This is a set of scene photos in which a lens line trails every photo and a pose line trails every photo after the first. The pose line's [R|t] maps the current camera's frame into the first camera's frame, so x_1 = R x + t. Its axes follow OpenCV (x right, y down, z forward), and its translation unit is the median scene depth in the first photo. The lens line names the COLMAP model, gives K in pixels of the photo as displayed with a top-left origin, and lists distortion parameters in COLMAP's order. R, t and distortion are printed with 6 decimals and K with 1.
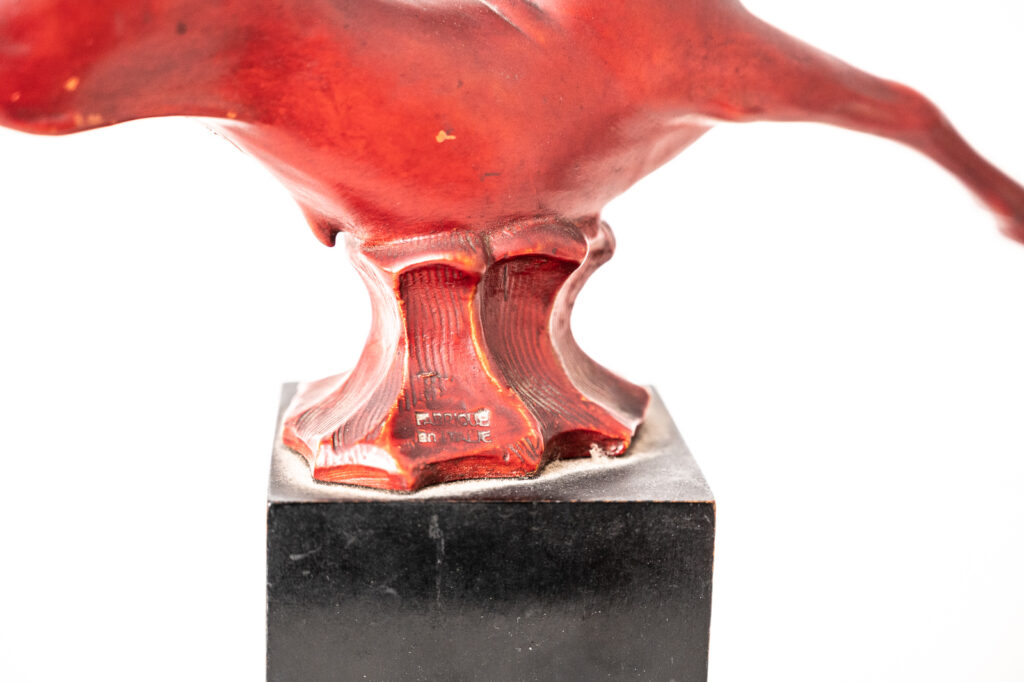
lens RADIAL K [[2254.0, 0, 514.7], [0, 2254.0, 344.6], [0, 0, 1]] dist [-0.015304, 0.000000]
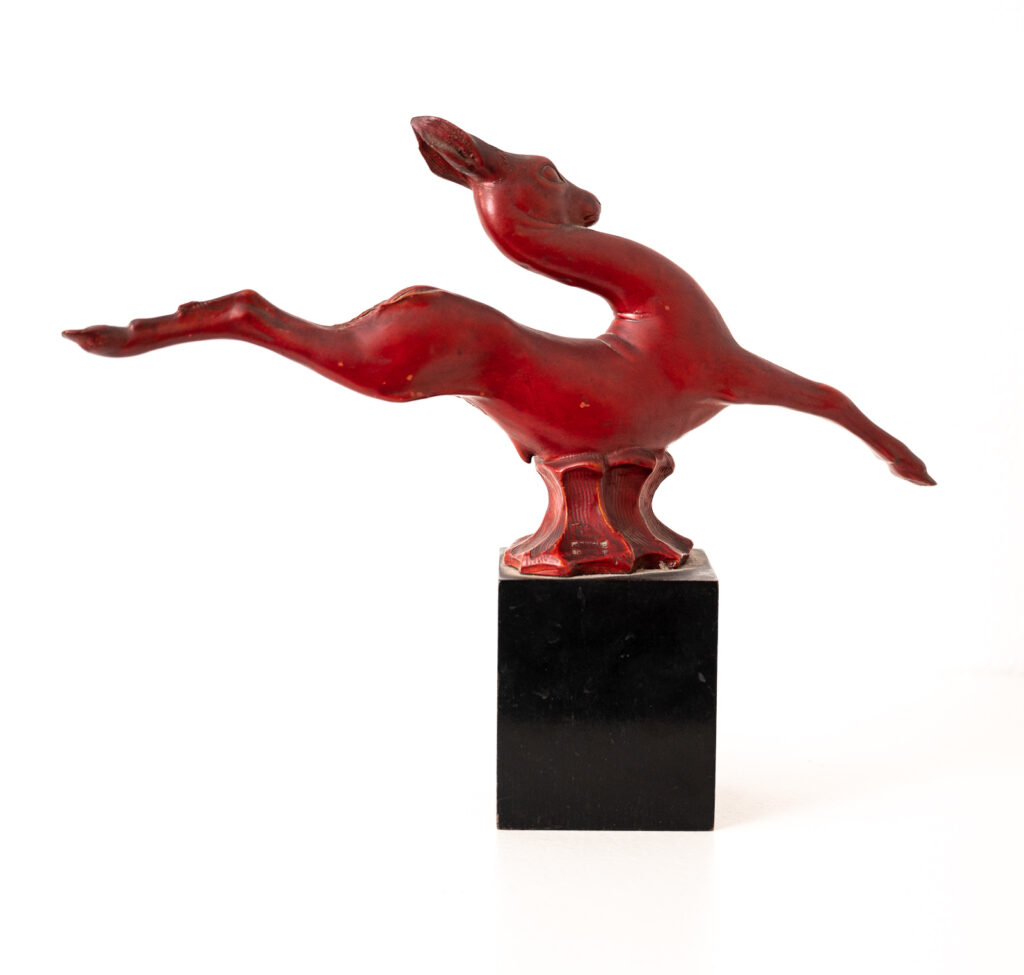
lens RADIAL K [[2441.8, 0, 512.4], [0, 2441.8, 458.5], [0, 0, 1]] dist [-0.049982, 0.000000]
pose [[0.996579, -0.012076, -0.081756, 0.084054], [-0.000219, 0.988877, -0.148736, 0.283664], [0.082643, 0.148245, 0.985492, -1.179452]]
